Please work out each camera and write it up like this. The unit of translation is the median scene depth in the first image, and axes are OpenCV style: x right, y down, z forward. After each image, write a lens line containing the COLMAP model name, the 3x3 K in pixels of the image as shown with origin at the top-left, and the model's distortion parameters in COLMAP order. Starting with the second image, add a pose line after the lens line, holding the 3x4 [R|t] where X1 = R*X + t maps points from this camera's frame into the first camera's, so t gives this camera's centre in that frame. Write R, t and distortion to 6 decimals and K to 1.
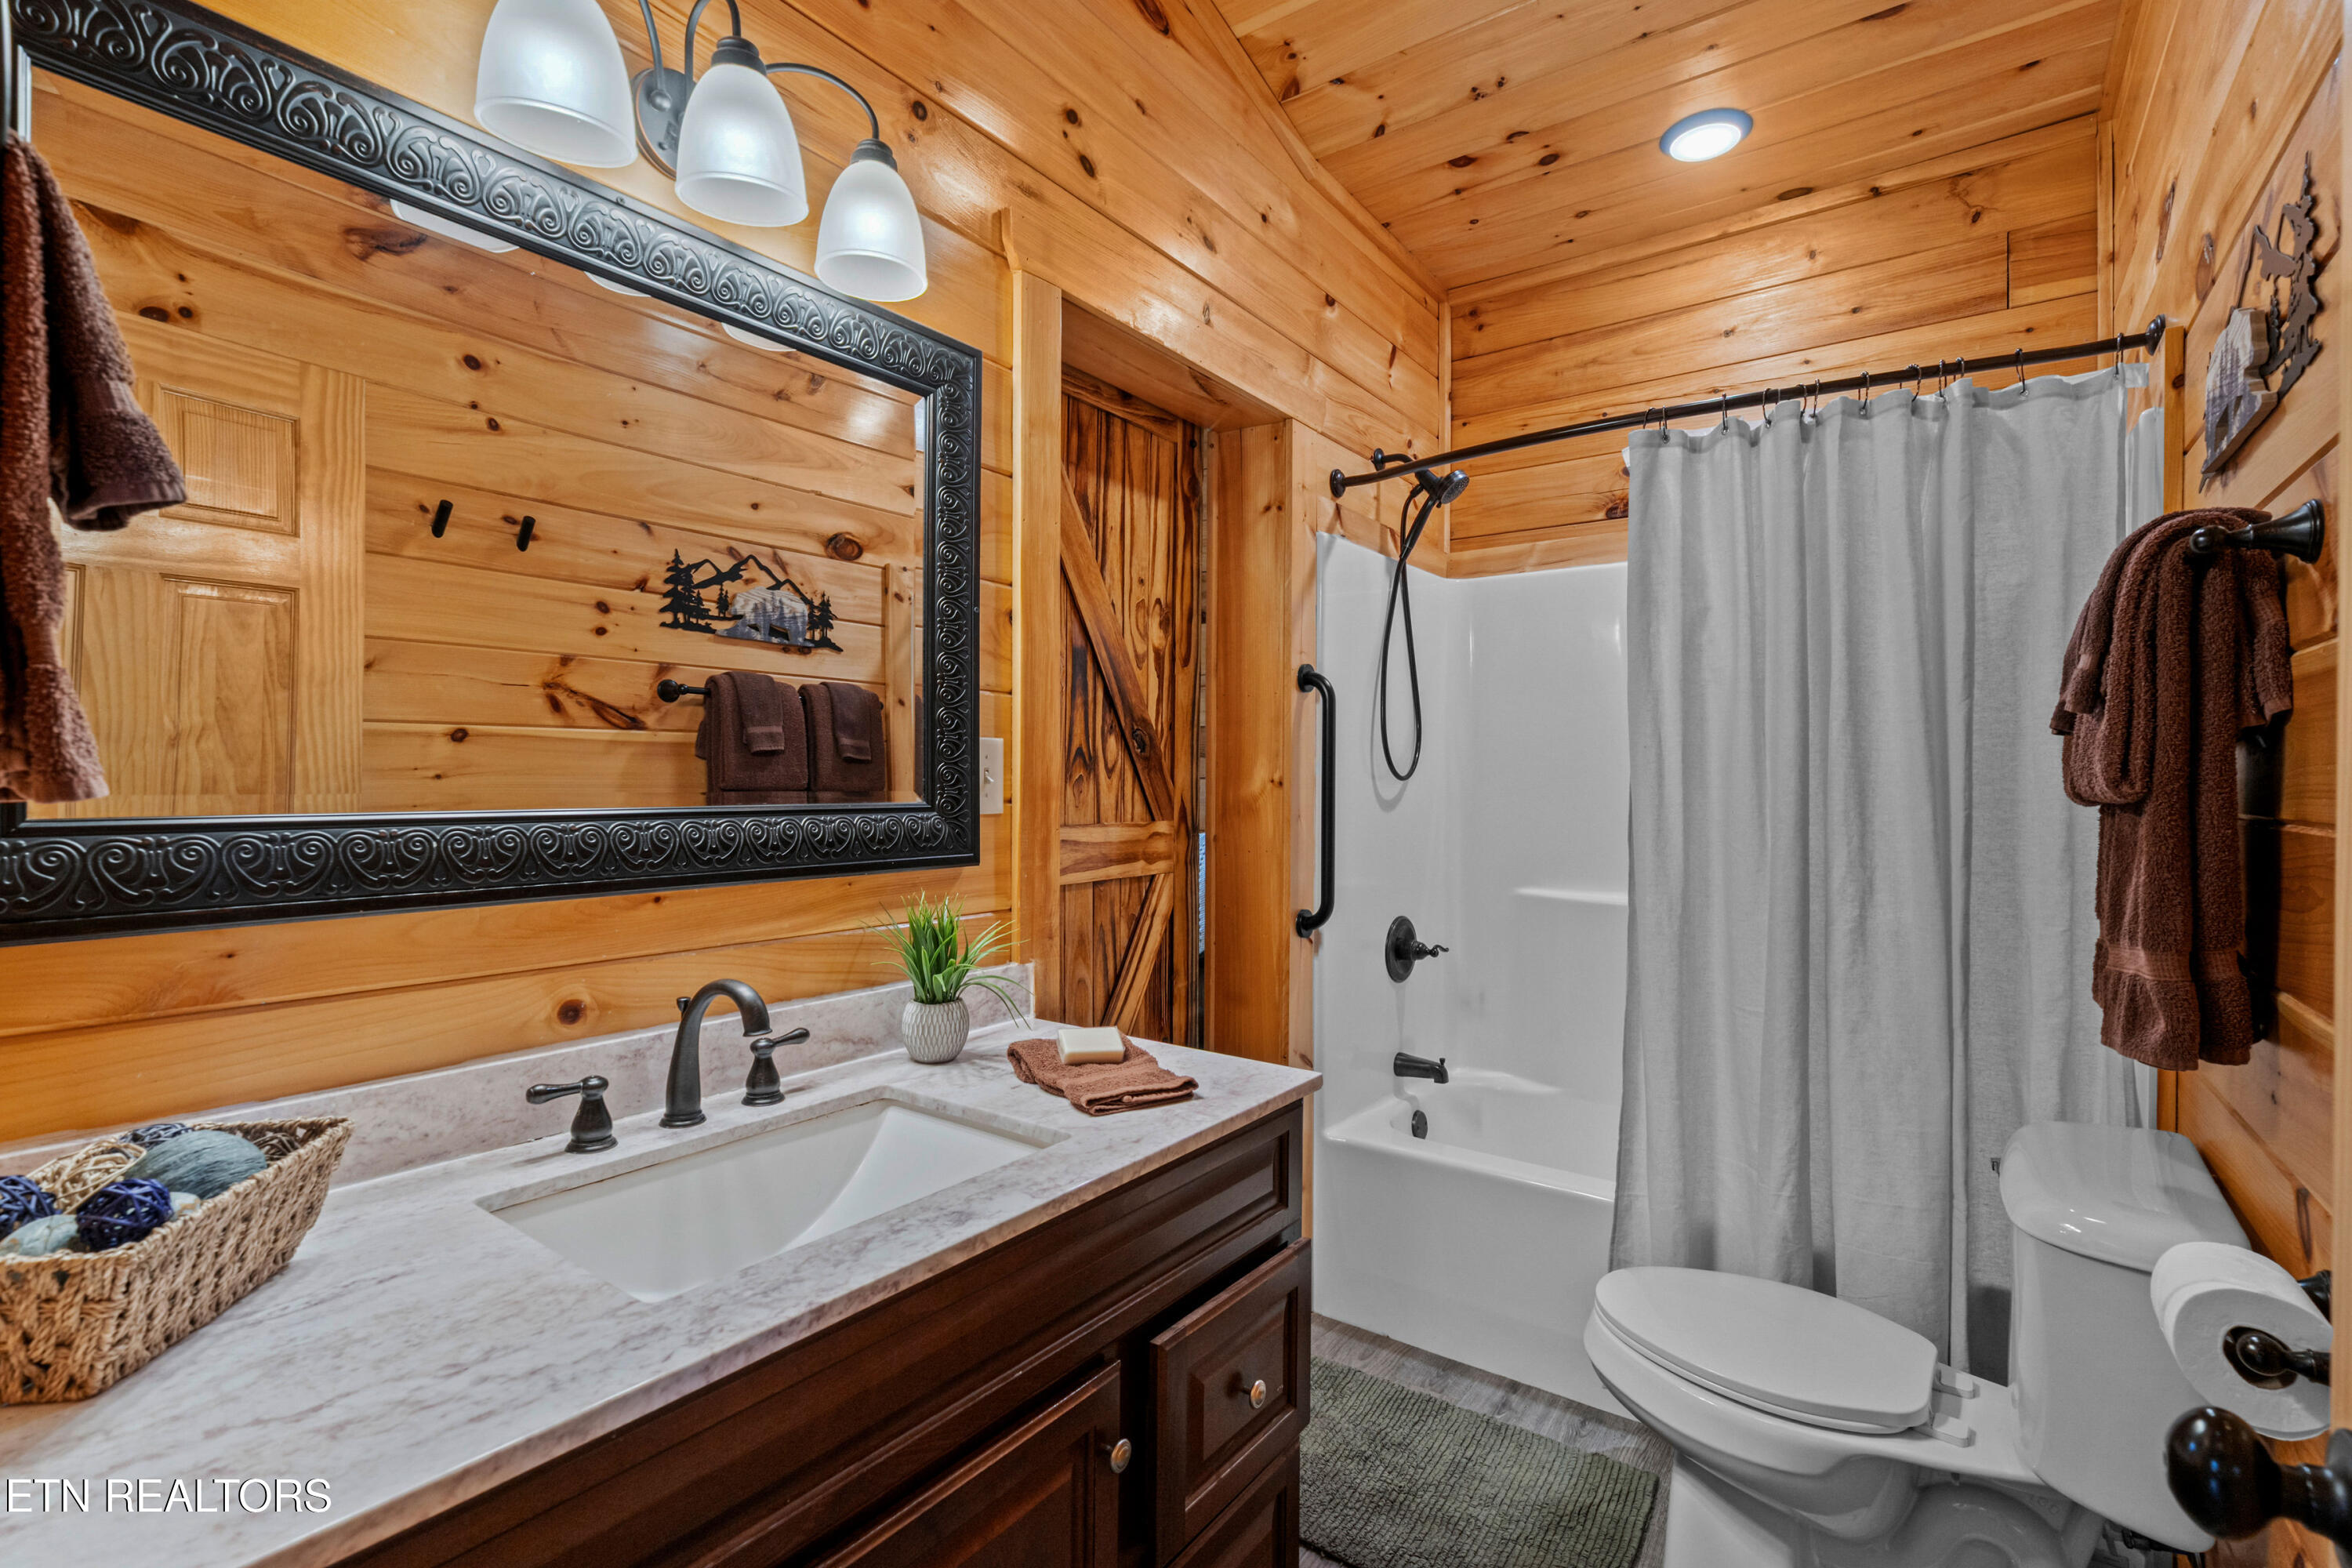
lens RADIAL K [[1072.3, 0, 1177.0], [0, 1072.3, 782.7], [0, 0, 1]] dist [-0.007287, 0.002809]
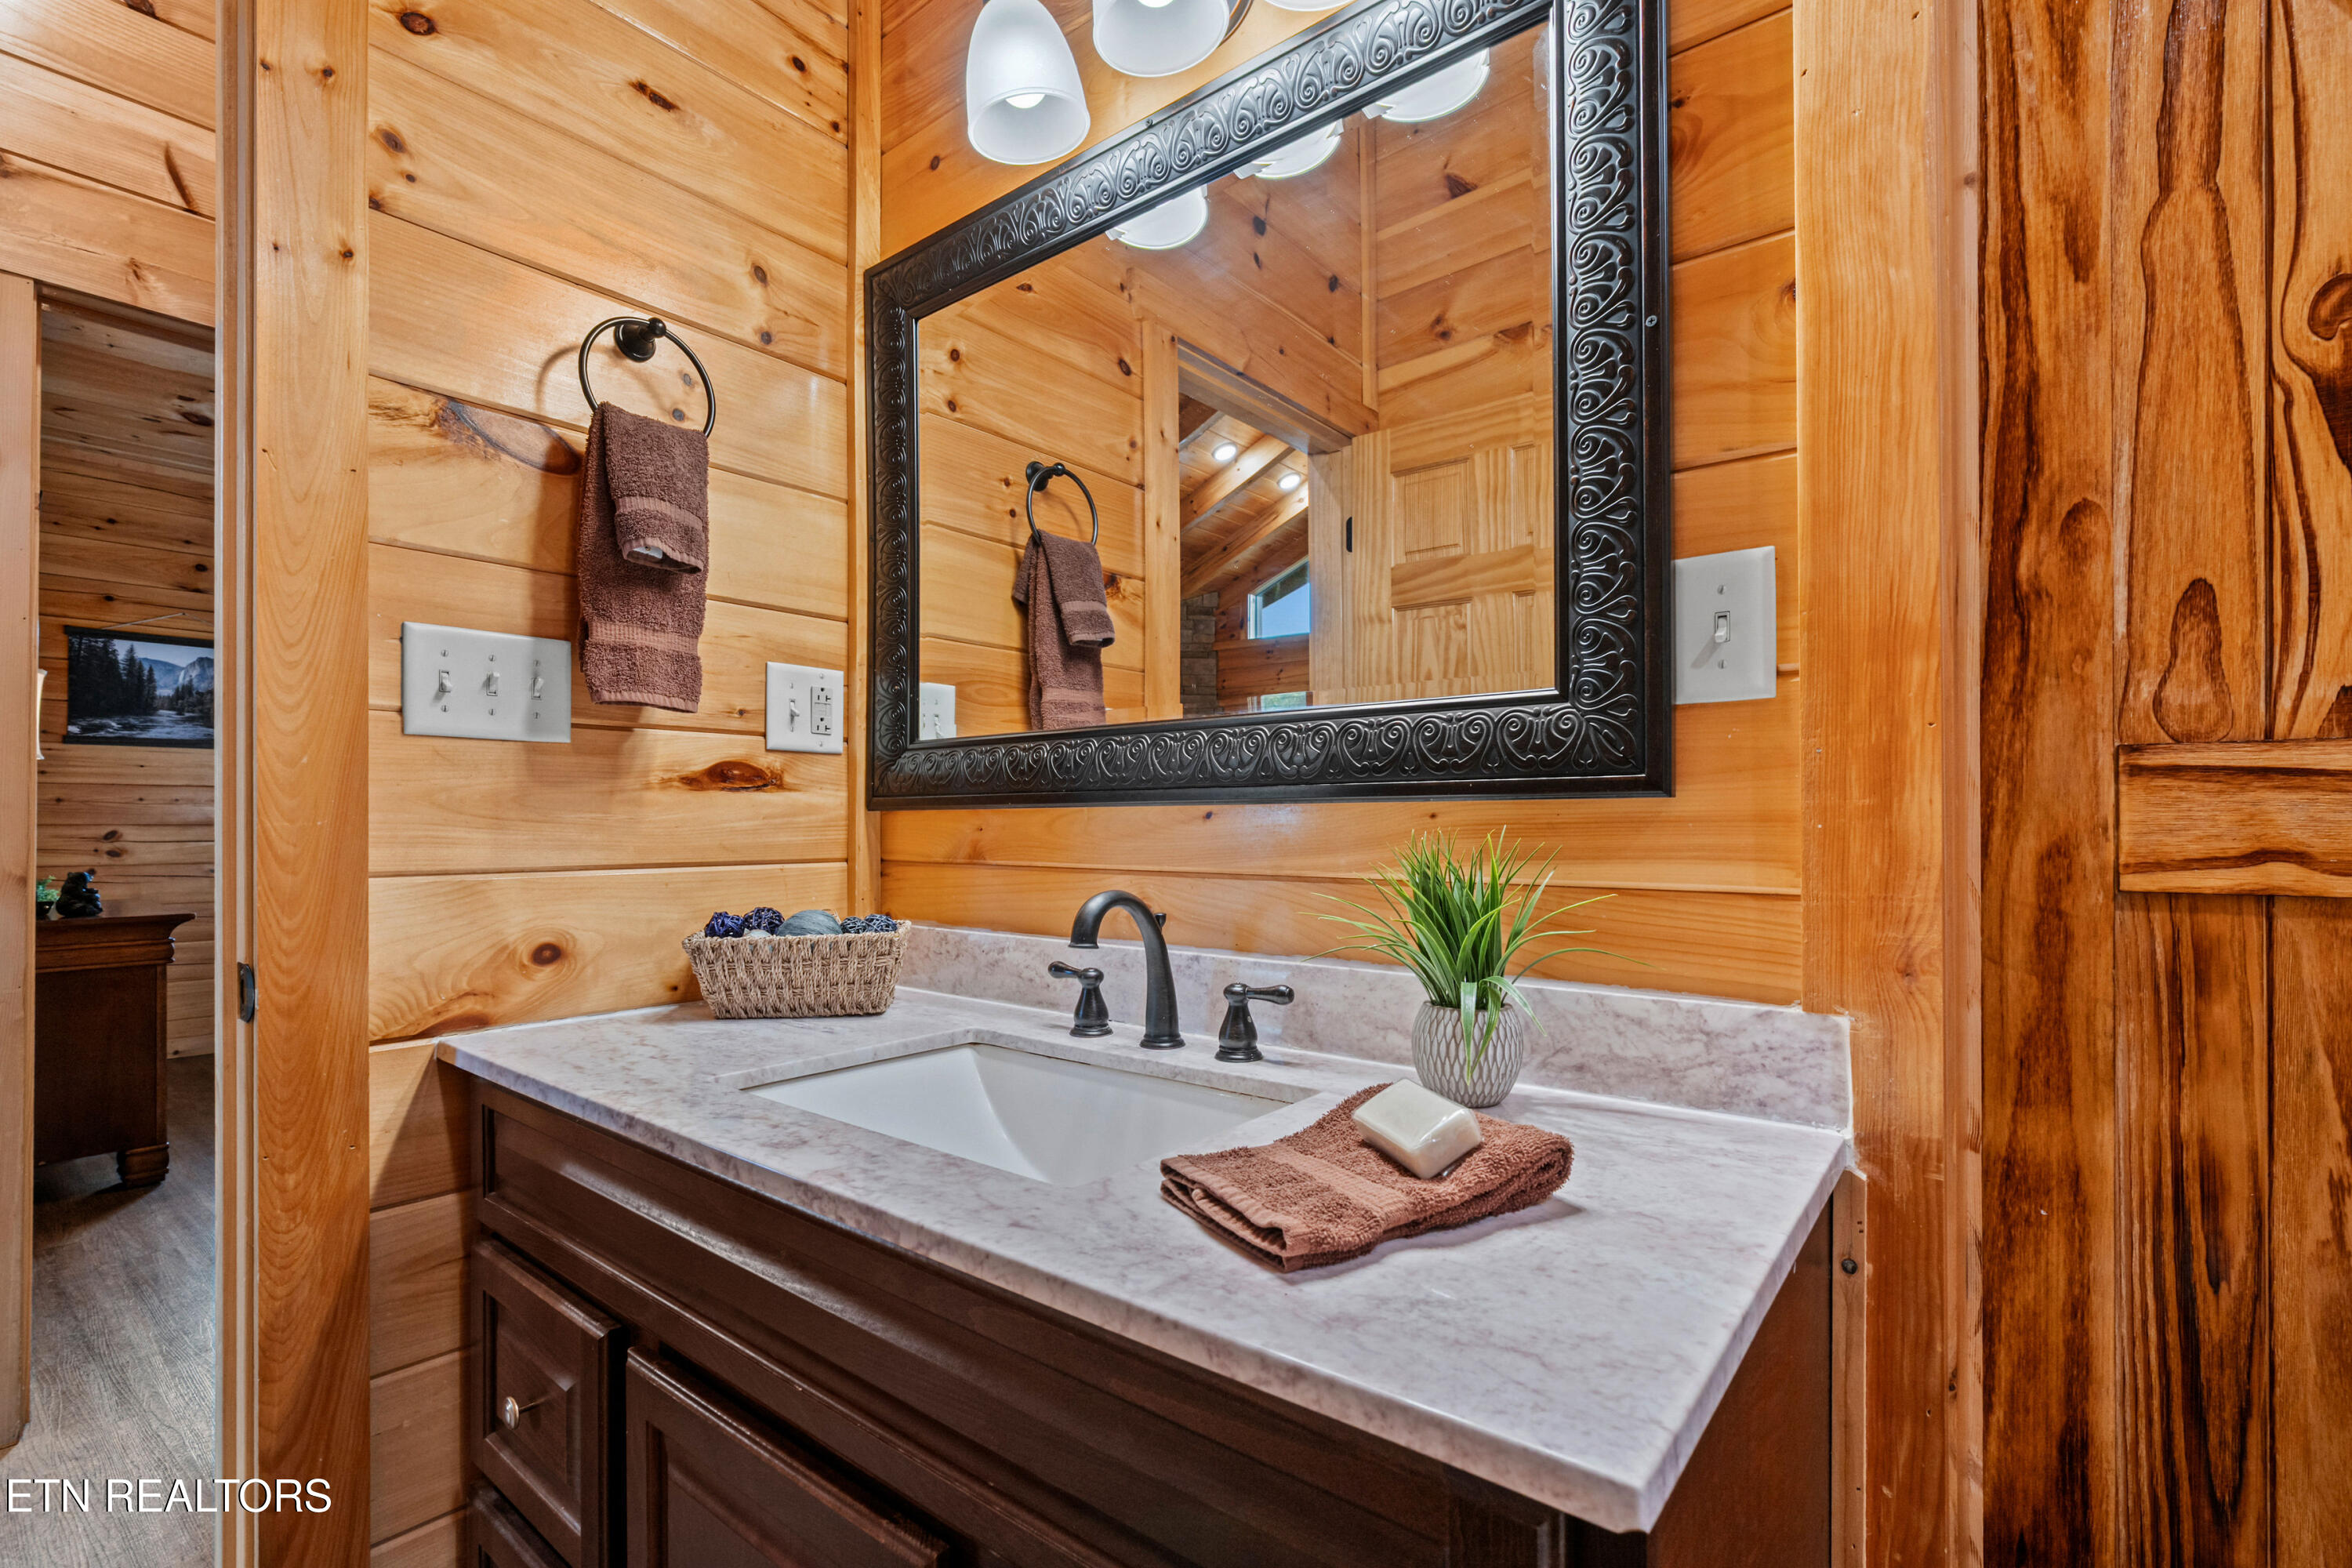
lens RADIAL K [[1072.3, 0, 1176.9], [0, 1072.3, 801.7], [0, 0, 1]] dist [-0.007287, 0.002809]
pose [[-0.056253, -0.024984, -0.998104, 0.519325], [0.000652, 0.999686, -0.025061, 0.133259], [0.998416, -0.002061, -0.056219, 1.130809]]
